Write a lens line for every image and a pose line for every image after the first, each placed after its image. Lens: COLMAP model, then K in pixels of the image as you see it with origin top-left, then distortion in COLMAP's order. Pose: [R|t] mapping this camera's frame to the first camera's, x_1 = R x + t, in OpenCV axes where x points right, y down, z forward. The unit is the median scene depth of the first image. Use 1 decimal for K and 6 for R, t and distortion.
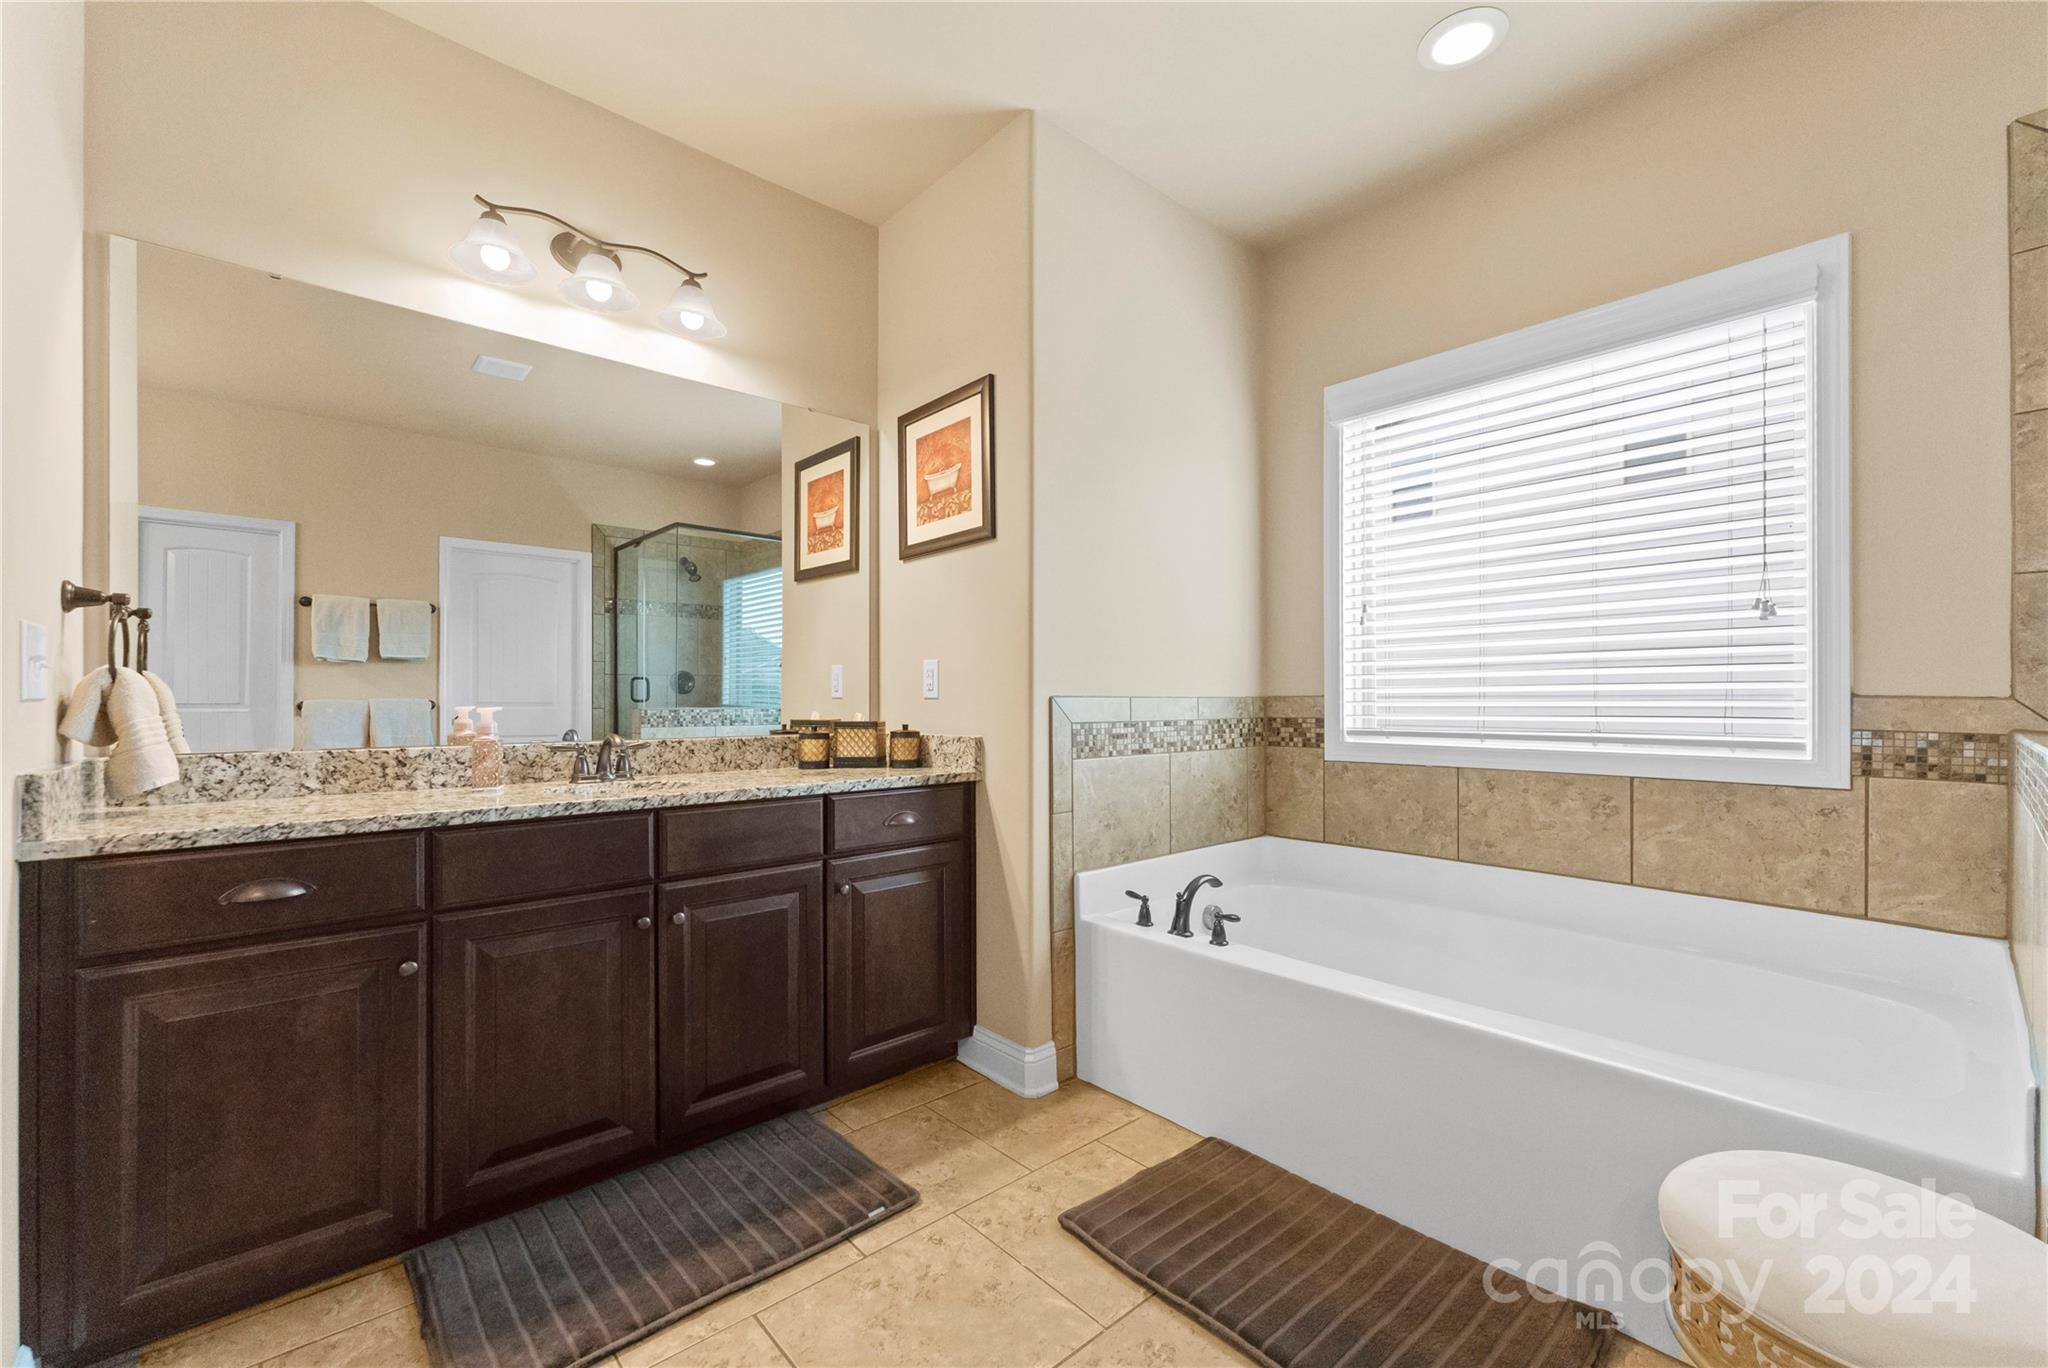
lens RADIAL K [[828.4, 0, 1013.9], [0, 828.4, 699.8], [0, 0, 1]] dist [-0.000916, 0.000244]
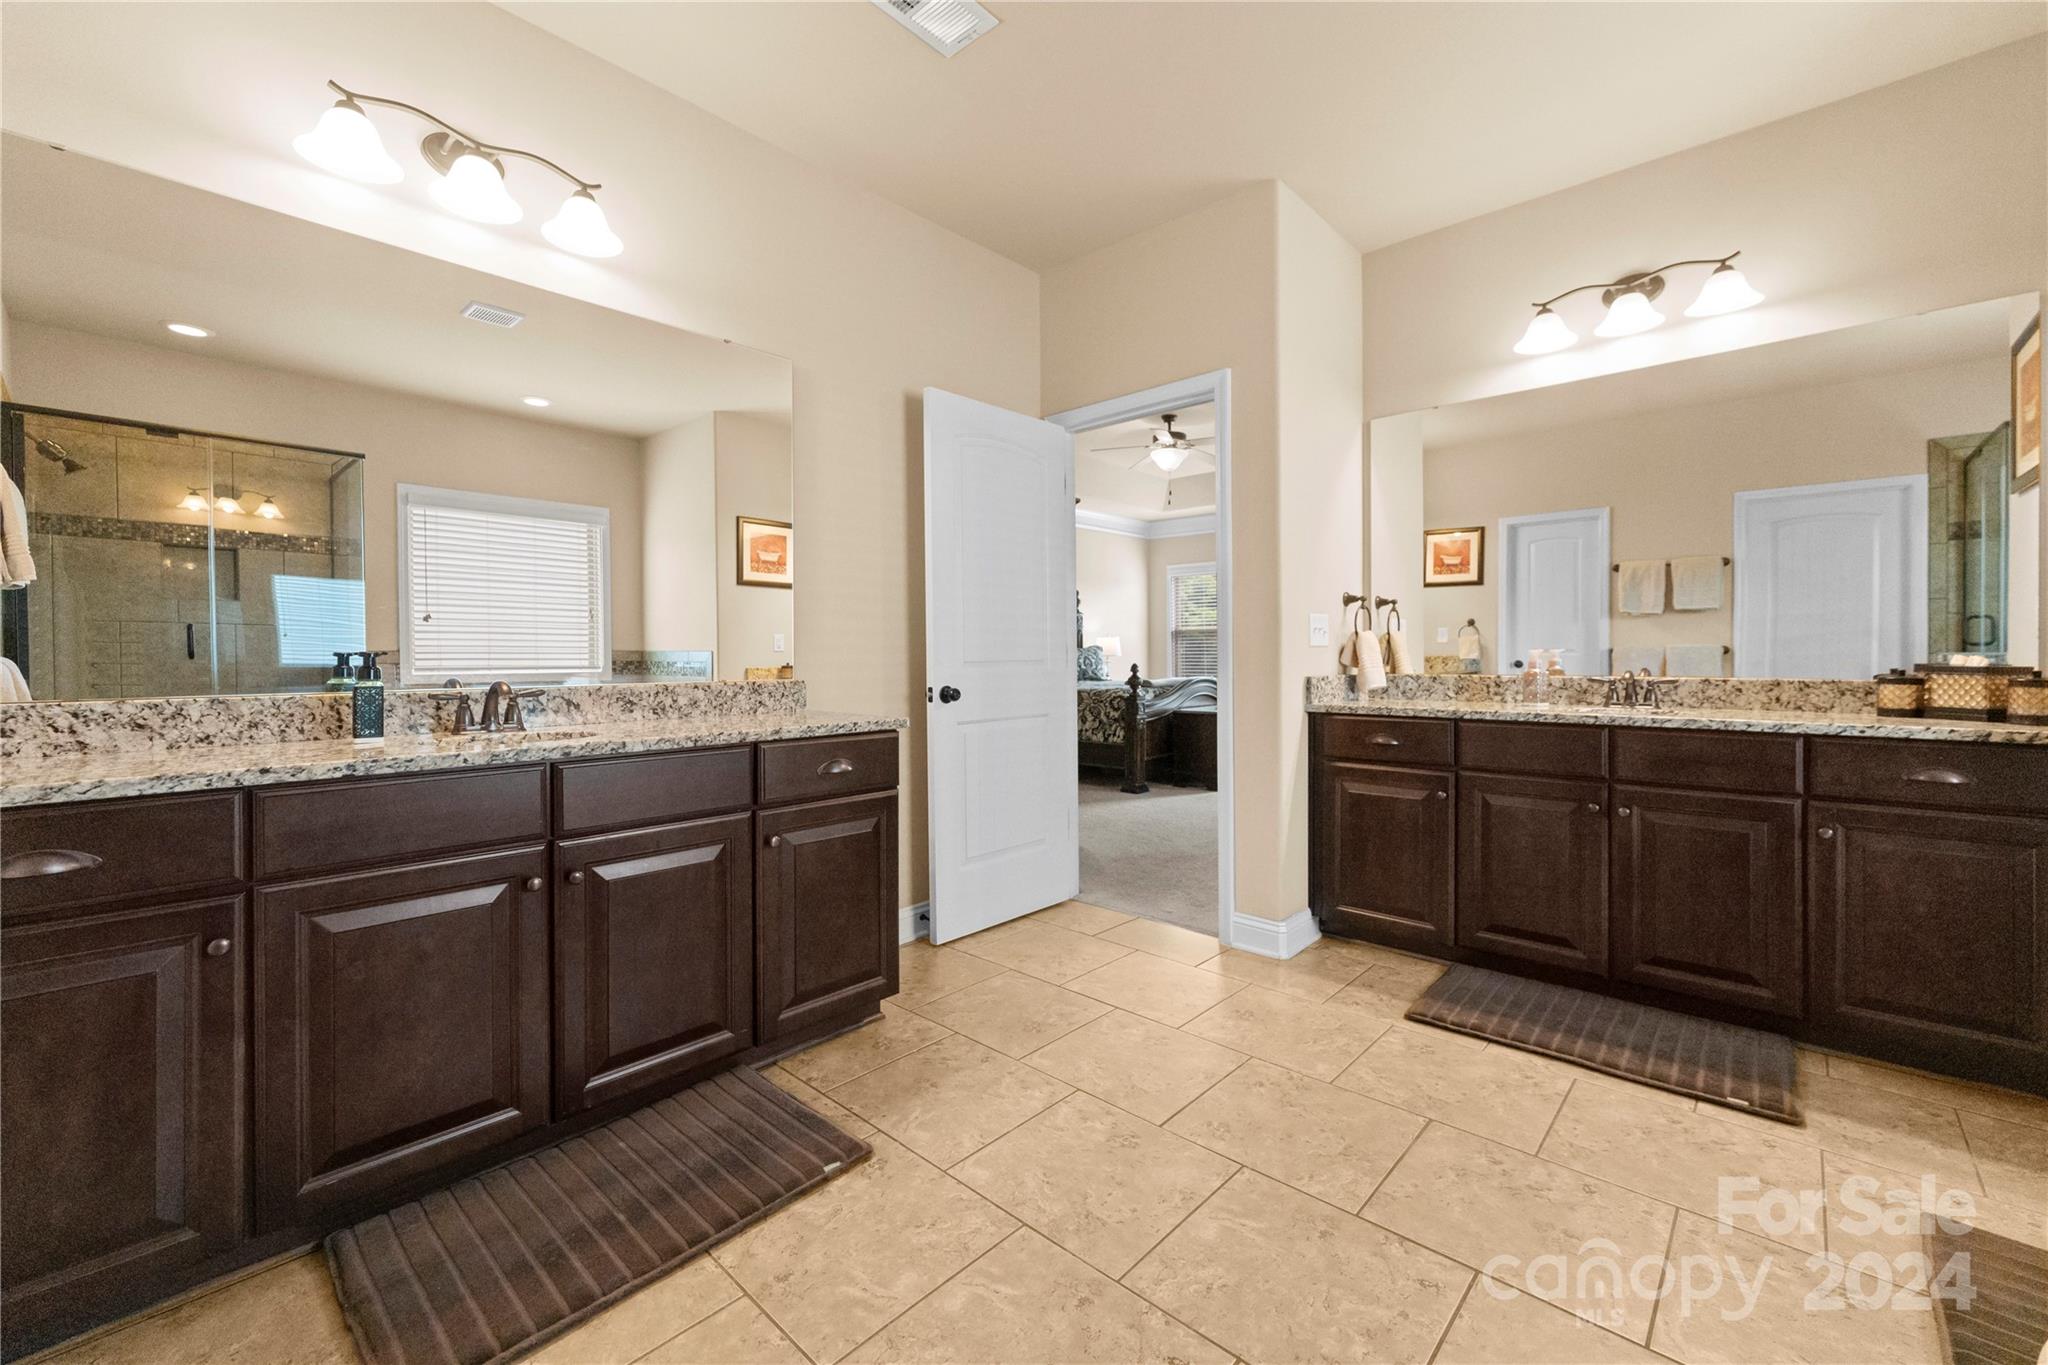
lens RADIAL K [[828.4, 0, 1023.6], [0, 828.4, 665.6], [0, 0, 1]] dist [-0.000916, 0.000244]
pose [[0.095374, 0.016024, -0.995313, 0.591522], [0.005970, 0.999843, 0.016669, 0.005858], [0.995424, -0.007532, 0.095263, -0.041198]]
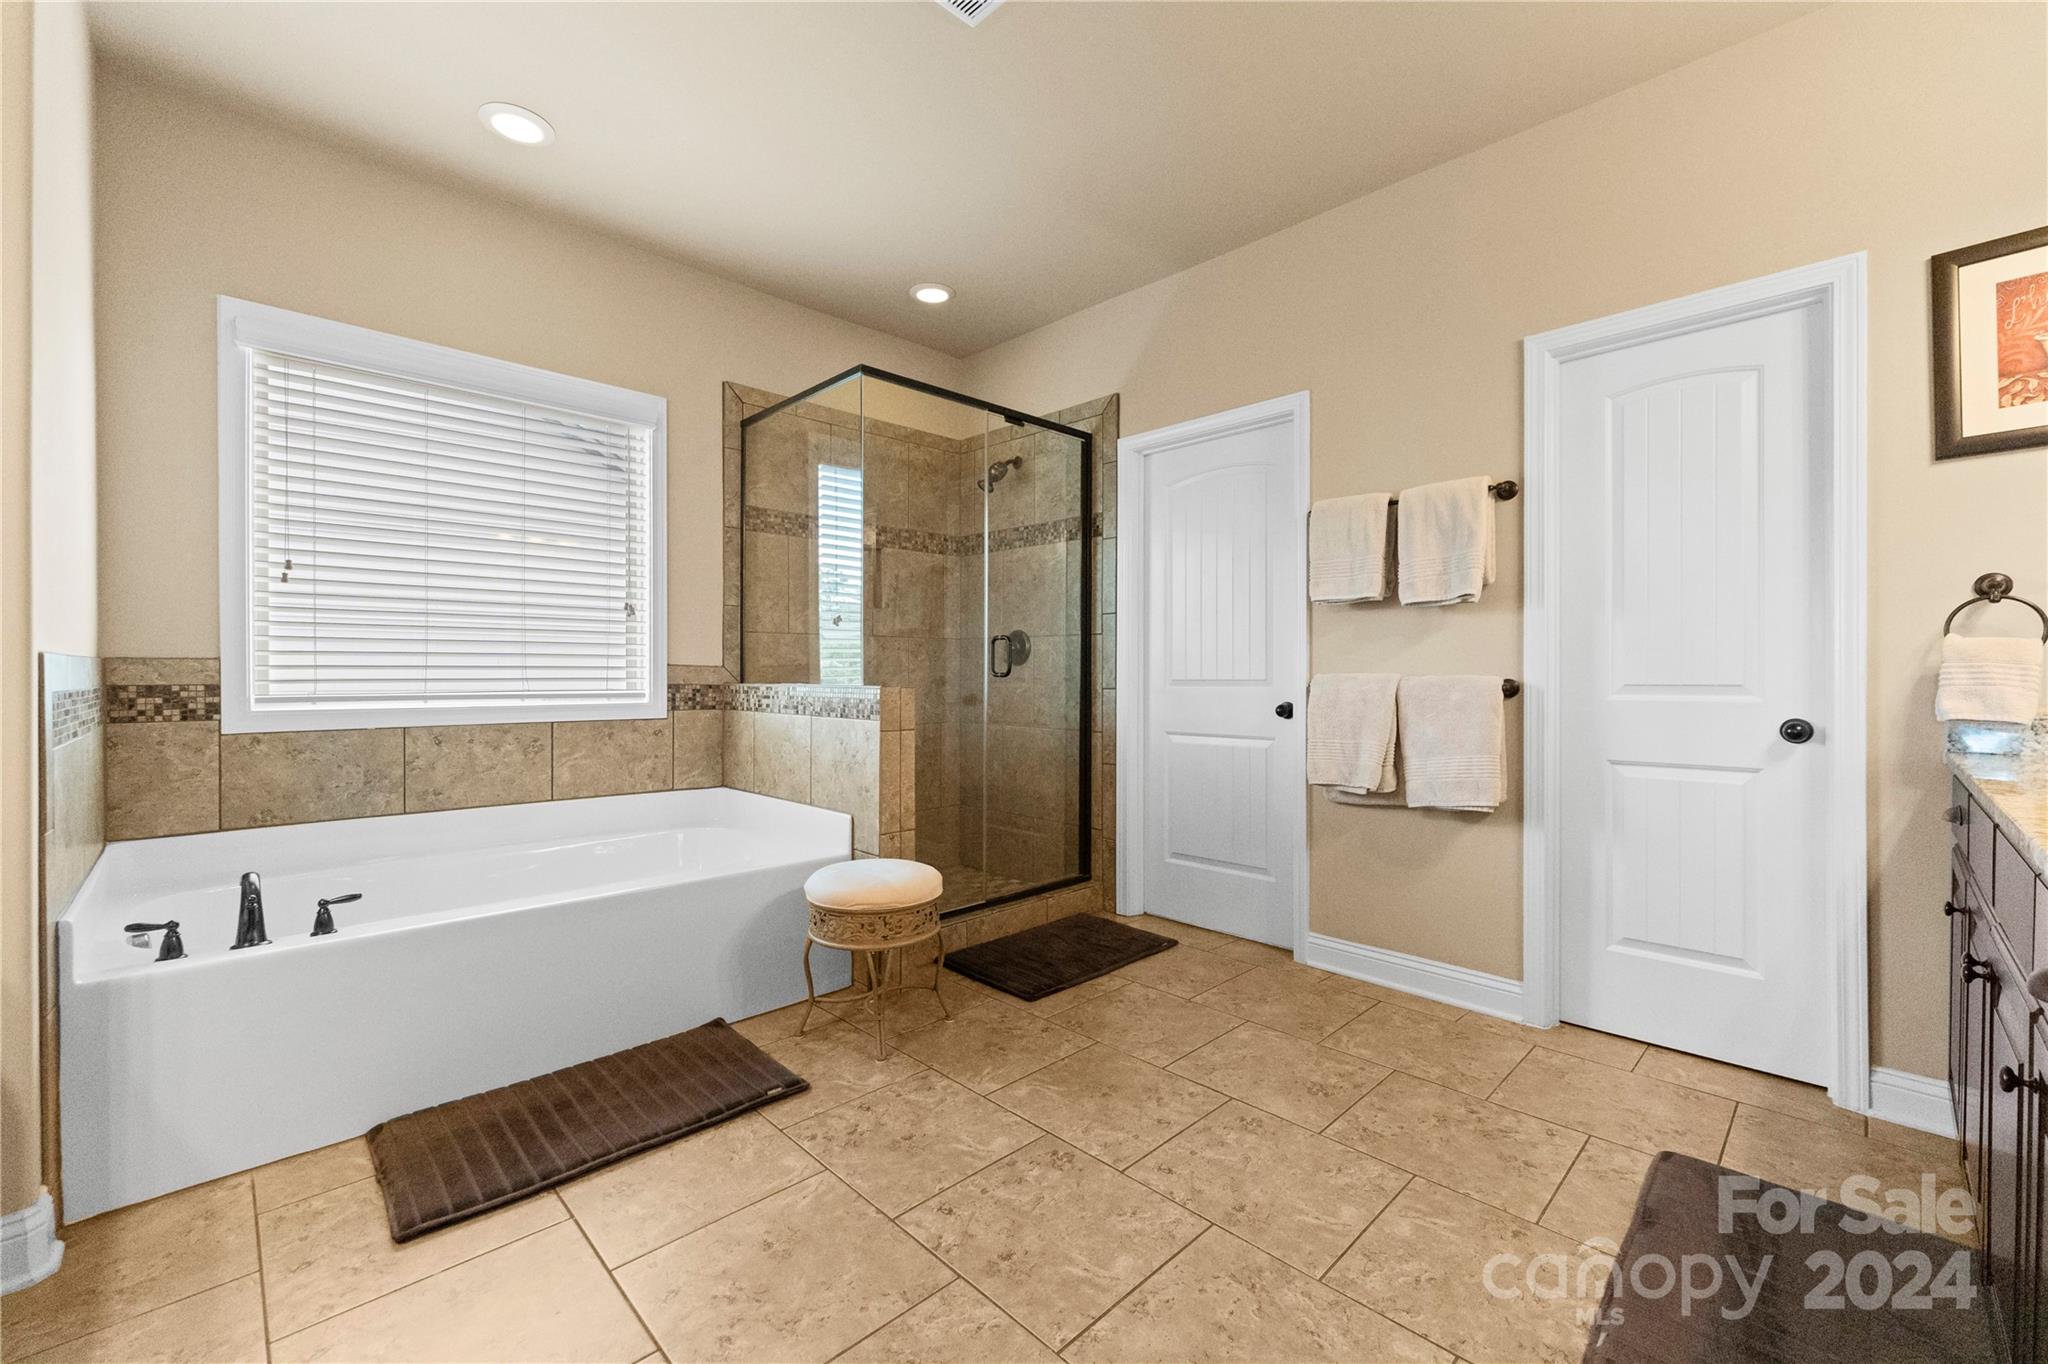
lens RADIAL K [[828.4, 0, 1010.1], [0, 828.4, 680.4], [0, 0, 1]] dist [-0.000916, 0.000244]
pose [[-0.037172, -0.002864, 0.999305, -0.615067], [-0.000673, 0.999996, 0.002841, 0.018146], [-0.999309, -0.000567, -0.037174, 0.272725]]
